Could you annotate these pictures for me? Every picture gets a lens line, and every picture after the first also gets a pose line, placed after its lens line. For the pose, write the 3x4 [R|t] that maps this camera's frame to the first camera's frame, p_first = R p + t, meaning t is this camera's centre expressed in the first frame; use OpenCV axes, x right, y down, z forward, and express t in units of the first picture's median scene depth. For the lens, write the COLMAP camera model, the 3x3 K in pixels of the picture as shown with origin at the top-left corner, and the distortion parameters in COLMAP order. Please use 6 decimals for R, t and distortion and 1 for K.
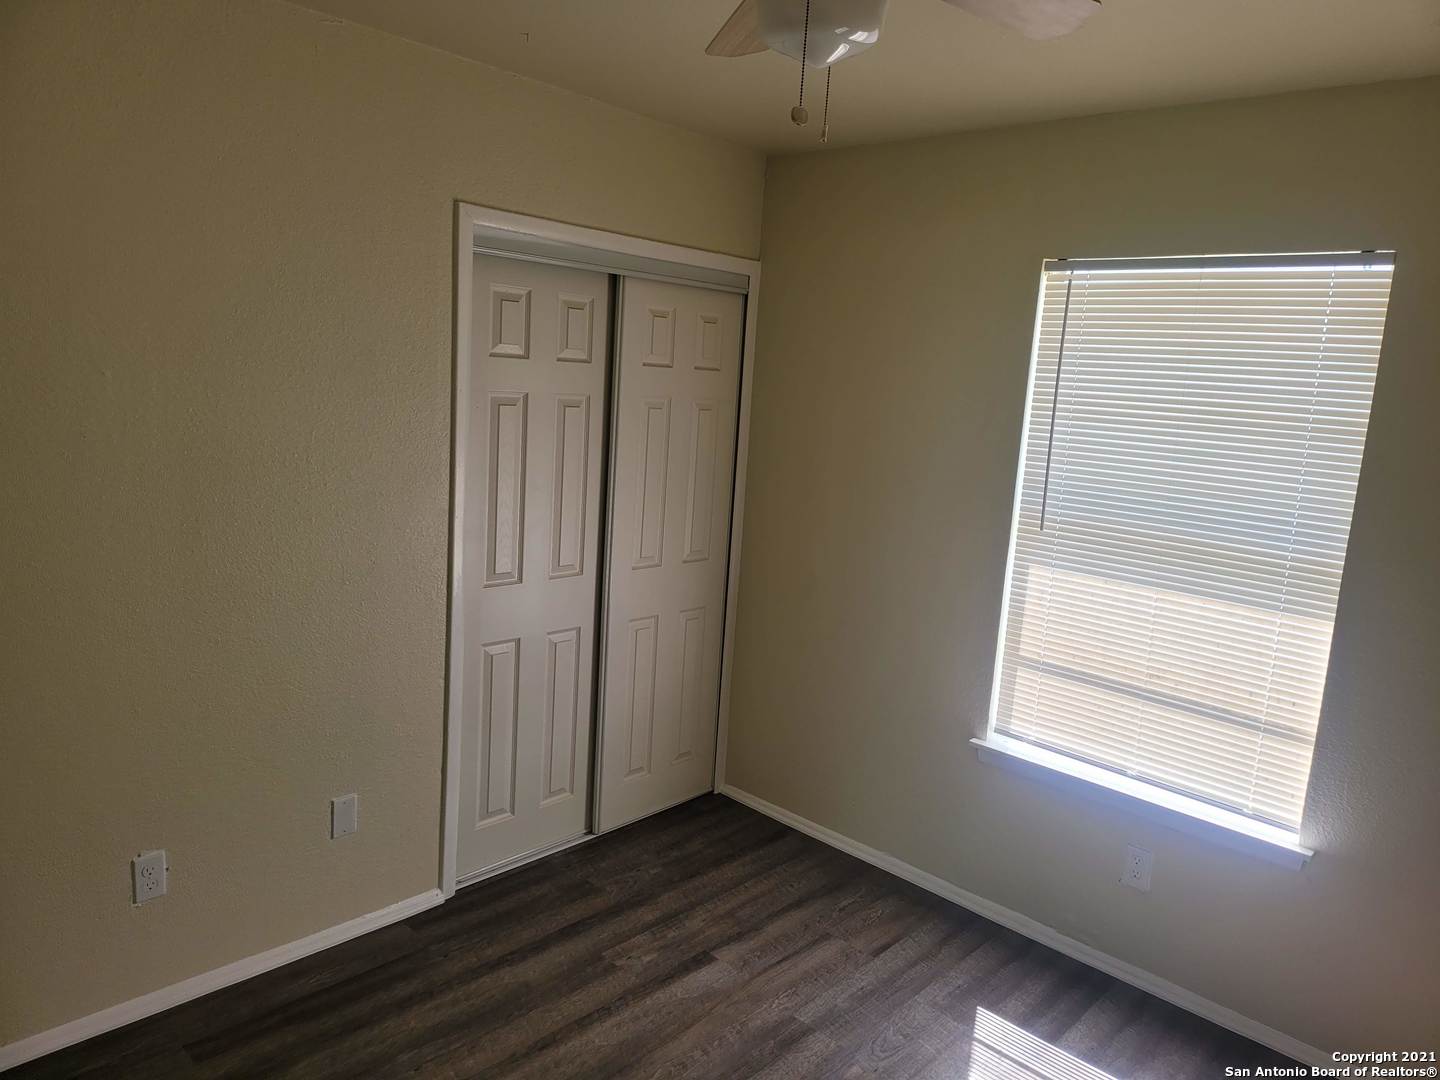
lens RADIAL K [[995.5, 0, 722.7], [0, 995.5, 516.3], [0, 0, 1]] dist [0.052186, -0.057919]
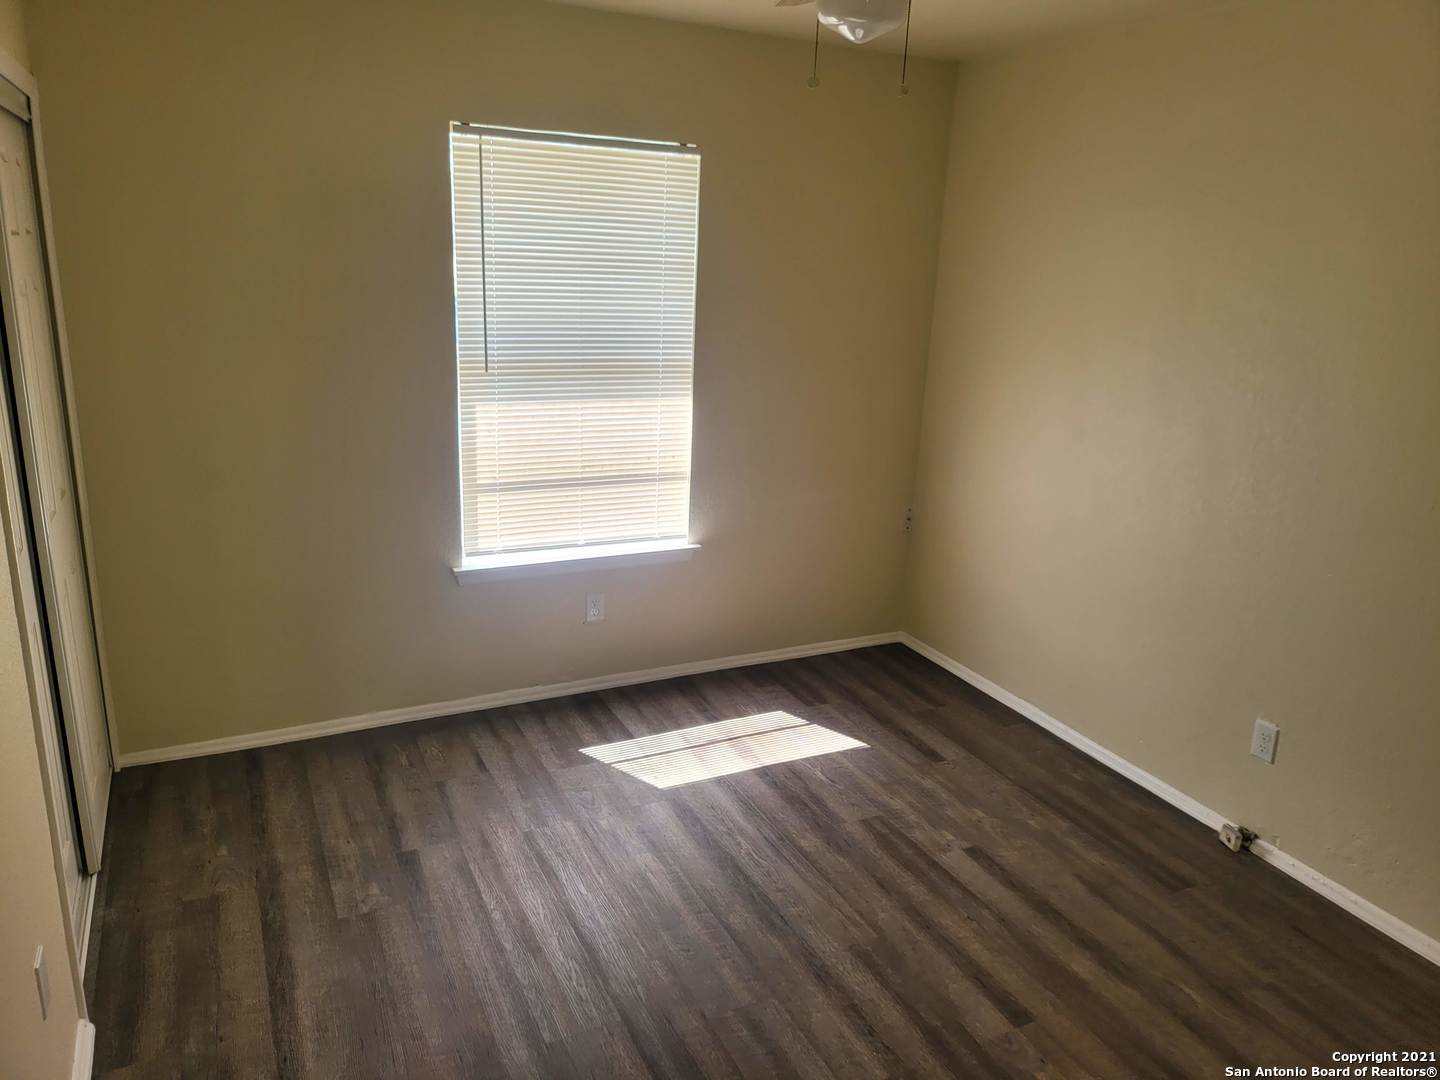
lens RADIAL K [[995.5, 0, 722.7], [0, 995.5, 516.3], [0, 0, 1]] dist [0.052186, -0.057919]
pose [[0.357312, -0.288731, 0.888235, -0.673818], [0.123083, 0.957279, 0.261662, -0.096974], [-0.925839, 0.015832, 0.377586, 0.329732]]
